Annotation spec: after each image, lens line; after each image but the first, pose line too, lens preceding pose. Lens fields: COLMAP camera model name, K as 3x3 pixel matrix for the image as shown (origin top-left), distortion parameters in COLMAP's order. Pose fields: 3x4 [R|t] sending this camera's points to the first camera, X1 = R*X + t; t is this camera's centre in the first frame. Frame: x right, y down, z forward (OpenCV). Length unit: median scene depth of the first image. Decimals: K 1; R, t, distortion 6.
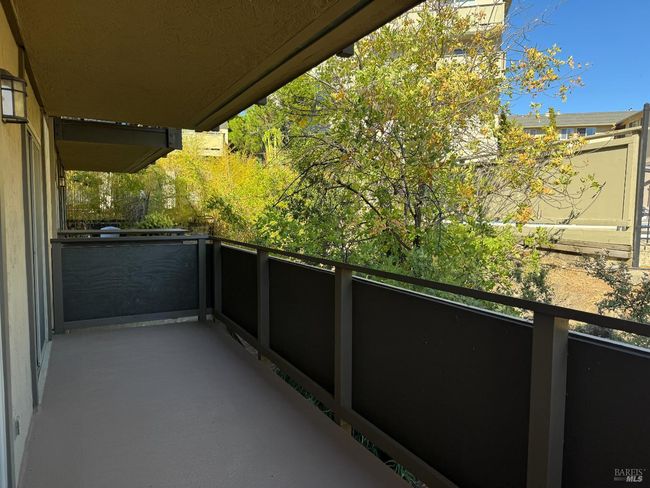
lens RADIAL K [[458.4, 0, 325.1], [0, 458.4, 244.2], [0, 0, 1]] dist [0.004878, -0.002647]
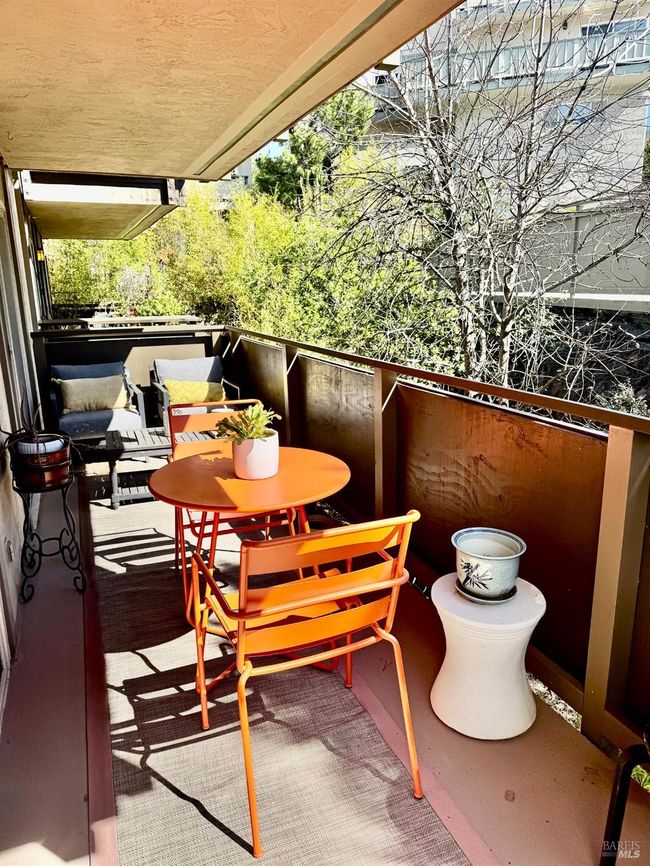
lens RADIAL K [[610.8, 0, 324.5], [0, 610.8, 435.2], [0, 0, 1]] dist [0.004878, -0.002647]
pose [[0.994796, -0.007066, -0.101641, 0.066569], [0.023978, 0.985810, 0.166146, 0.001474], [0.099024, -0.167718, 0.980849, -0.104154]]
